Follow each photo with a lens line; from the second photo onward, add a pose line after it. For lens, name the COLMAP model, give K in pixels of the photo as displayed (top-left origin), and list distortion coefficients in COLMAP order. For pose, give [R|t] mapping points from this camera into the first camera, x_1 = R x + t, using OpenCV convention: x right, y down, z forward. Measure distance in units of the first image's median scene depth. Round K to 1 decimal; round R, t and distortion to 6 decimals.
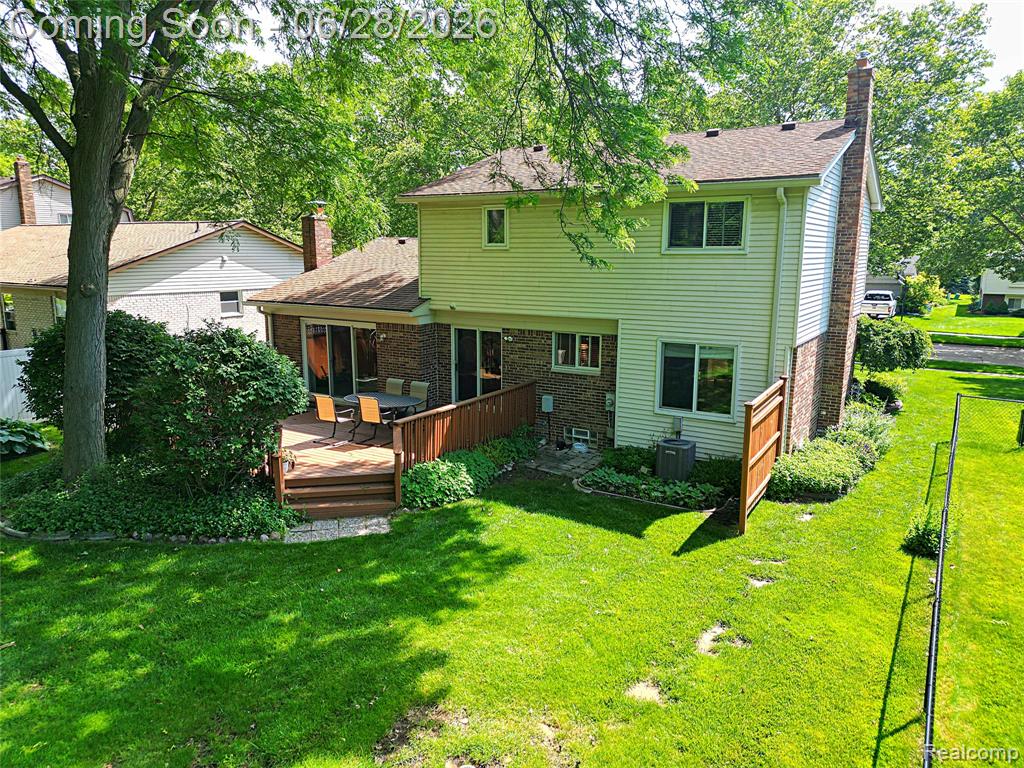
lens RADIAL K [[716.1, 0, 512.0], [0, 716.1, 384.0], [0, 0, 1]] dist [0.056237, -0.046113]
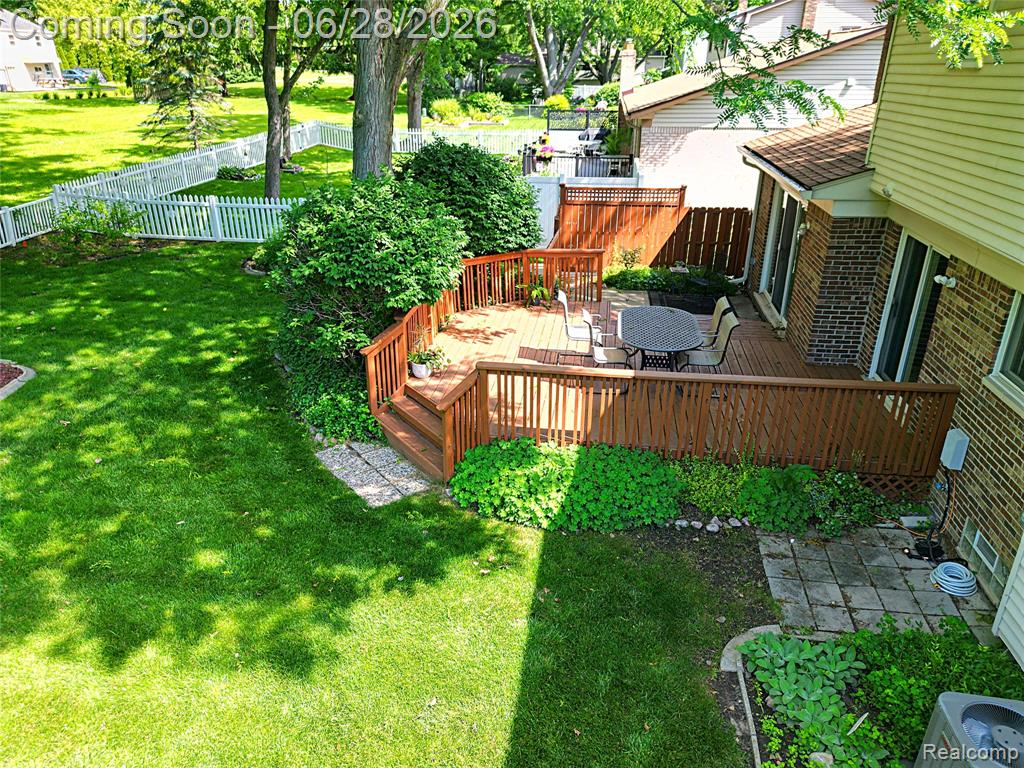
lens RADIAL K [[716.1, 0, 512.0], [0, 716.1, 384.0], [0, 0, 1]] dist [0.056237, -0.046113]
pose [[0.406372, 0.362837, -0.838577, 0.464015], [-0.168577, 0.931791, 0.321477, -0.165572], [0.898022, 0.010725, 0.439820, 0.897994]]
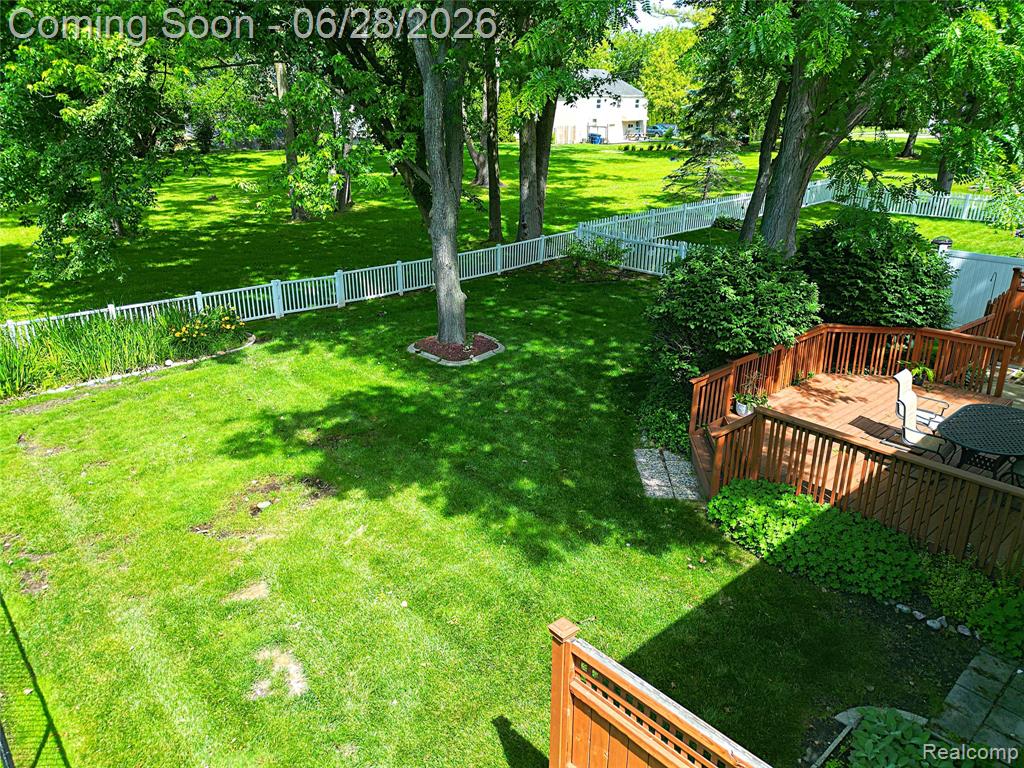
lens RADIAL K [[716.1, 0, 512.0], [0, 716.1, 384.0], [0, 0, 1]] dist [0.056237, -0.046113]
pose [[-0.291512, 0.329283, -0.898105, 0.691557], [-0.178286, 0.903729, 0.389214, -0.257822], [0.939806, 0.273580, -0.204741, 1.093670]]
